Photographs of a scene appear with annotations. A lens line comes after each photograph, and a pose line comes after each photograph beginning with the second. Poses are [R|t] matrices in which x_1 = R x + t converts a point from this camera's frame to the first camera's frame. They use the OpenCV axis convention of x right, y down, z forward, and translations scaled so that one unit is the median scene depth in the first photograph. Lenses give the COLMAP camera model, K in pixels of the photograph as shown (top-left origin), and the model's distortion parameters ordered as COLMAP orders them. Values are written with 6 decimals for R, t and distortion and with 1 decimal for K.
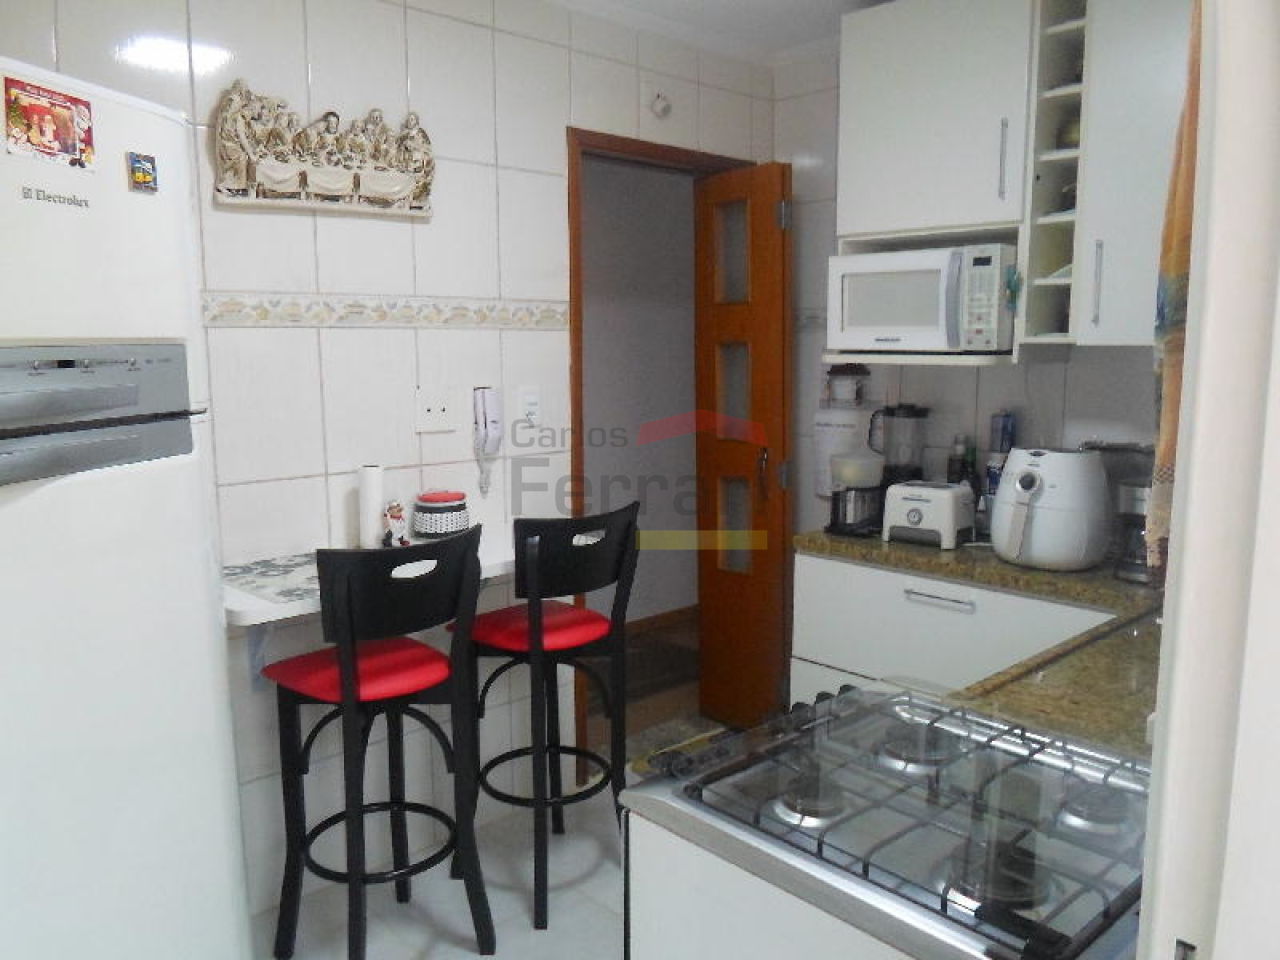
lens RADIAL K [[956.9, 0, 640.0], [0, 956.9, 480.0], [0, 0, 1]] dist [-0.068656, 0.004700]
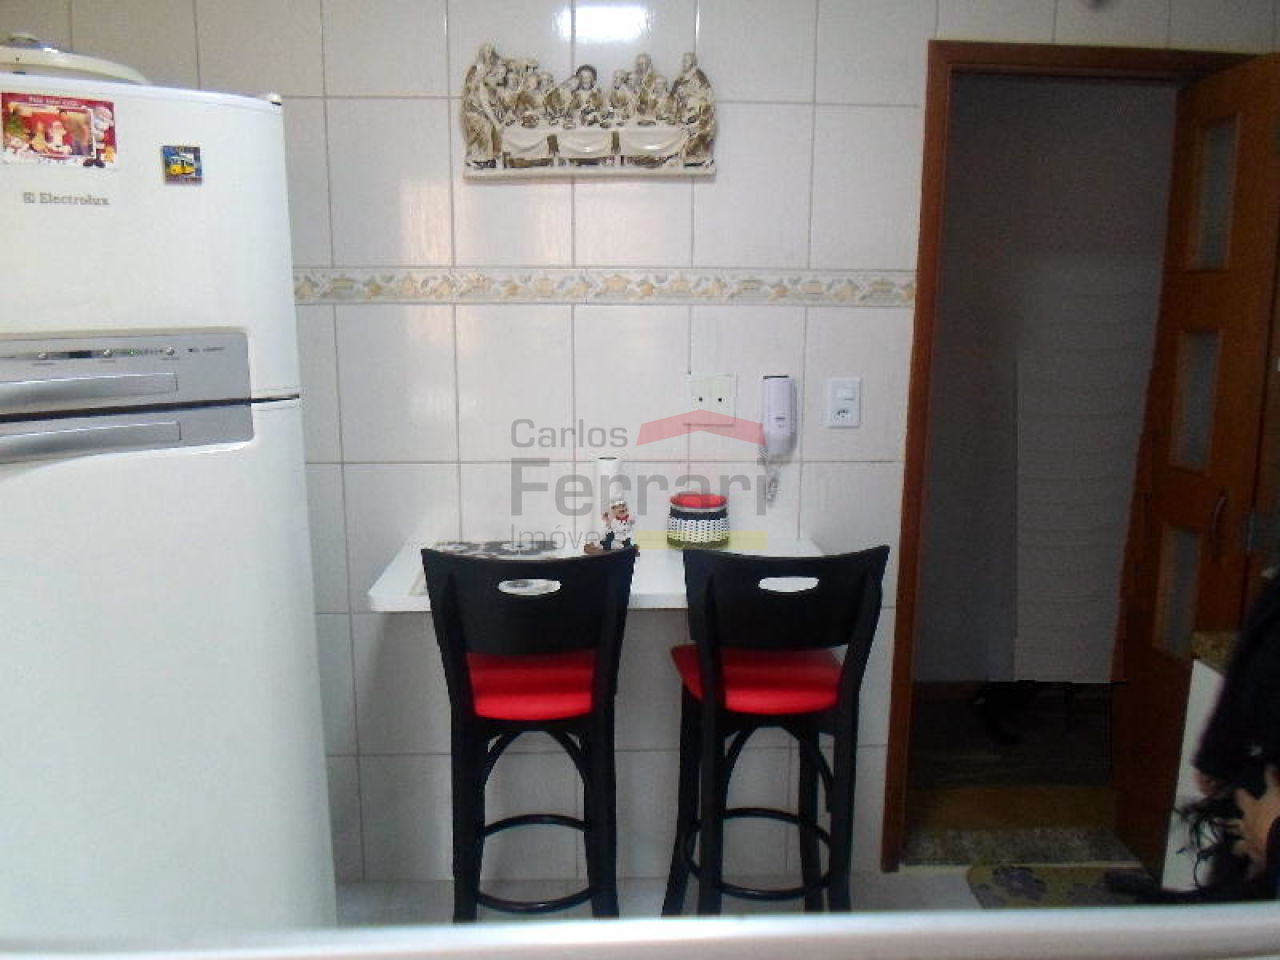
lens RADIAL K [[943.1, 0, 620.9], [0, 943.1, 466.5], [0, 0, 1]] dist [-0.042179, -0.007654]
pose [[0.754866, 0.124018, -0.644047, 0.323590], [-0.098893, 0.992256, 0.075160, -0.079129], [0.648380, 0.006956, 0.761285, 0.337799]]
